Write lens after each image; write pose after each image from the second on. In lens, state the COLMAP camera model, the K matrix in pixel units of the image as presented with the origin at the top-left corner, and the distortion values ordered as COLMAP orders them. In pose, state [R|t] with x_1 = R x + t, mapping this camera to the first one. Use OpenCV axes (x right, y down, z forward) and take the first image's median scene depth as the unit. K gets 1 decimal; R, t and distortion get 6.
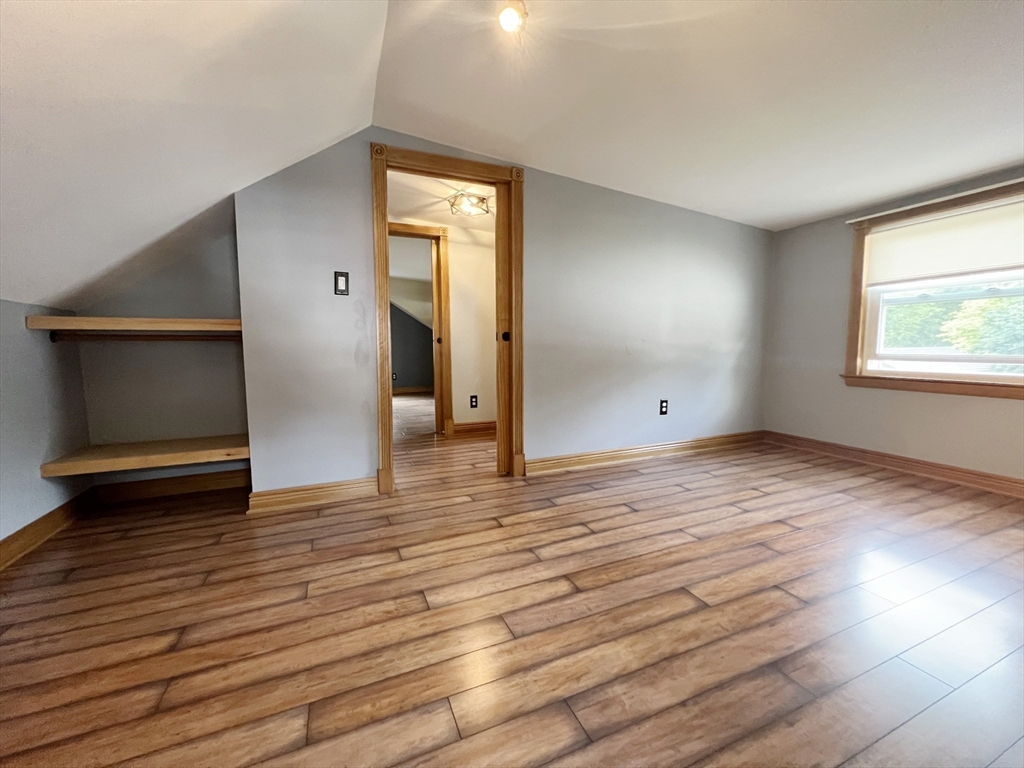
lens RADIAL K [[410.4, 0, 509.5], [0, 410.4, 382.0], [0, 0, 1]] dist [-0.001233, 0.000798]
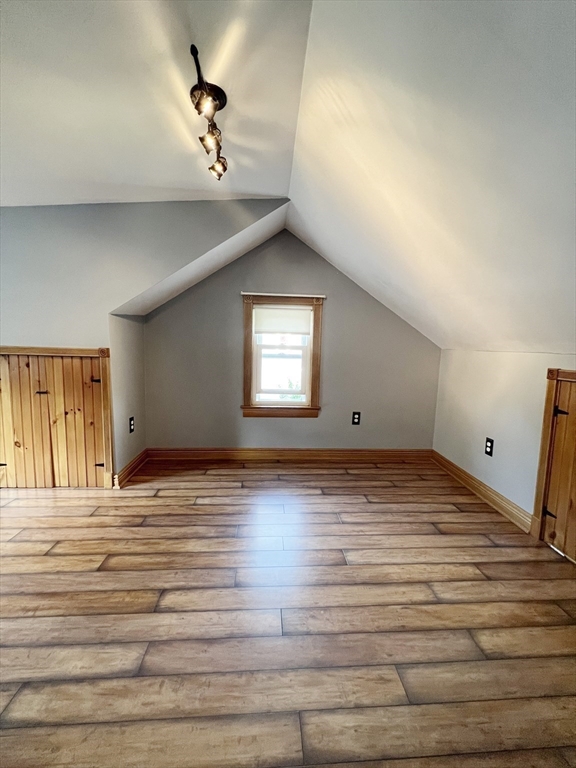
lens RADIAL K [[307.8, 0, 290.7], [0, 307.8, 381.8], [0, 0, 1]] dist [-0.001233, 0.000798]
pose [[-0.948745, -0.056799, 0.310896, -0.390713], [0.005955, 0.980331, 0.197272, -0.251577], [-0.315986, 0.189013, -0.929746, 1.425284]]
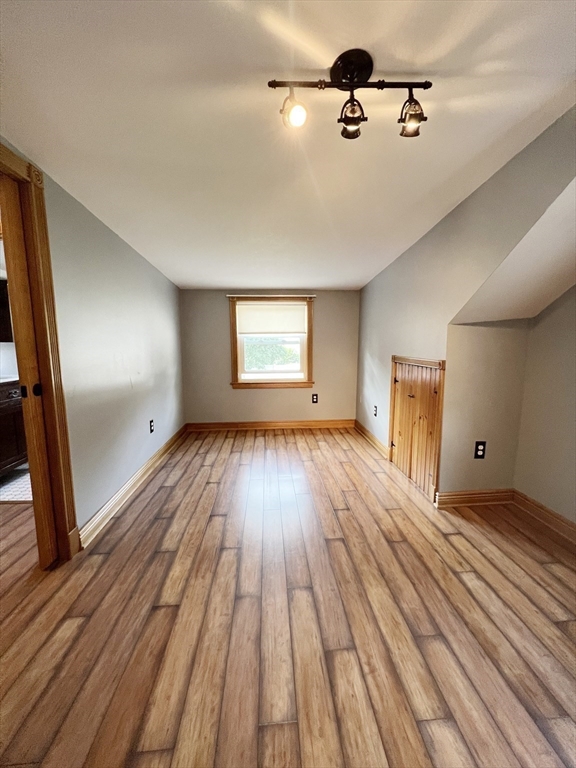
lens RADIAL K [[307.8, 0, 289.9], [0, 307.8, 382.0], [0, 0, 1]] dist [-0.001233, 0.000798]
pose [[0.319800, -0.114918, 0.940490, -0.631487], [0.086818, 0.991996, 0.091691, -0.222063], [-0.943499, 0.052329, 0.327217, 0.616695]]
